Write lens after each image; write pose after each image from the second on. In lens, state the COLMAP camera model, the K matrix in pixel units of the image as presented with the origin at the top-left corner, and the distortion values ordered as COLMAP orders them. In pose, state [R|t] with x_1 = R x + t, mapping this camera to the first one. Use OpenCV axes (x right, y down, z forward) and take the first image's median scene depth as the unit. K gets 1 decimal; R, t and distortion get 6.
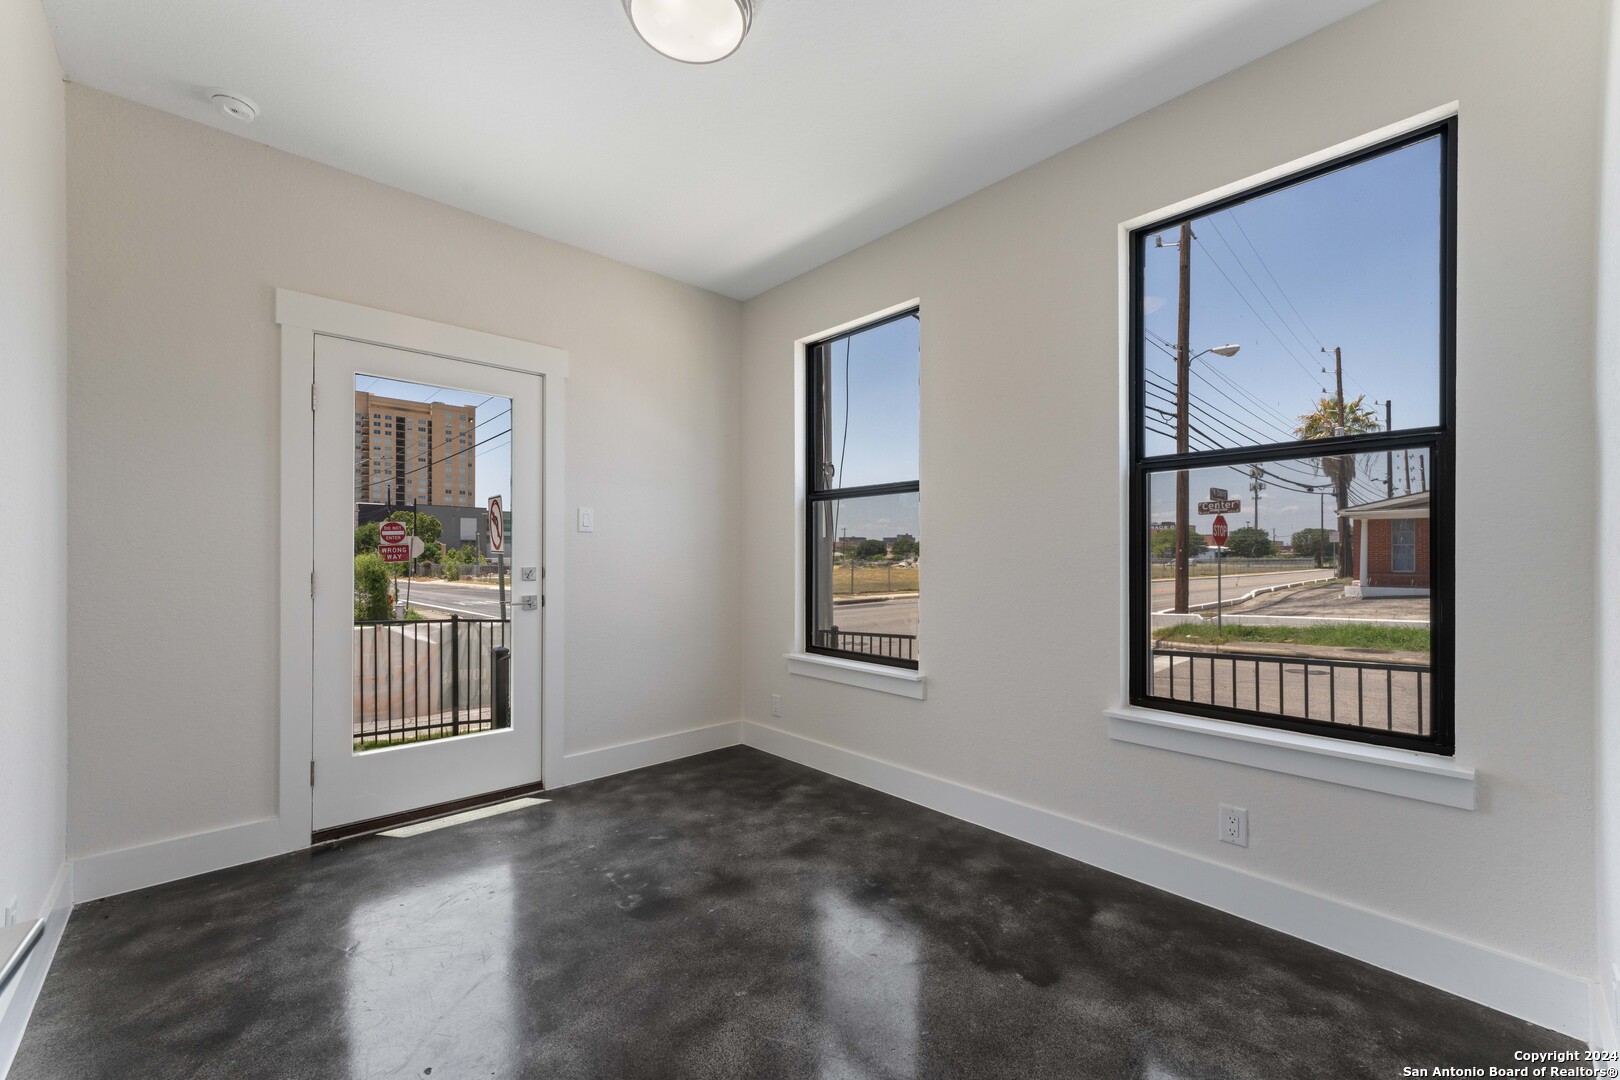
lens RADIAL K [[647.5, 0, 813.5], [0, 647.5, 543.5], [0, 0, 1]] dist [0.003586, 0.000102]
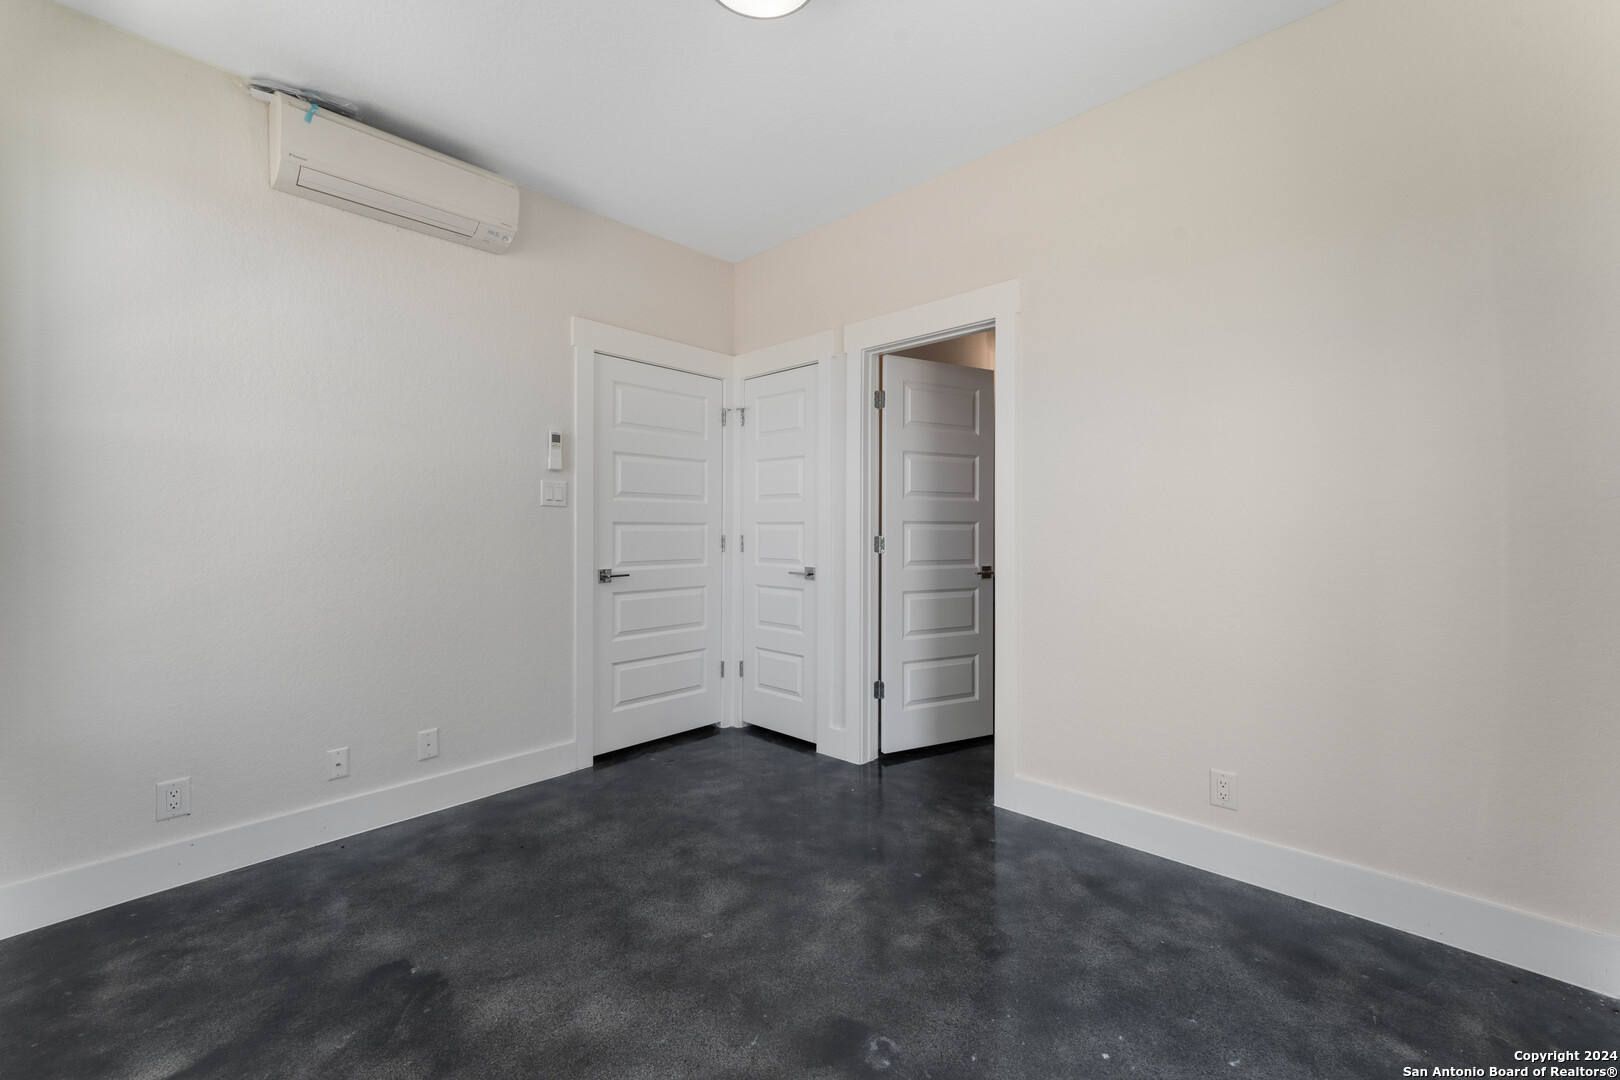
lens RADIAL K [[647.5, 0, 813.5], [0, 647.5, 543.5], [0, 0, 1]] dist [0.003586, 0.000102]
pose [[-0.997629, 0.003849, -0.068713, -0.210216], [0.003940, 0.999992, -0.001179, 0.042757], [0.068708, -0.001447, -0.997636, 2.029149]]
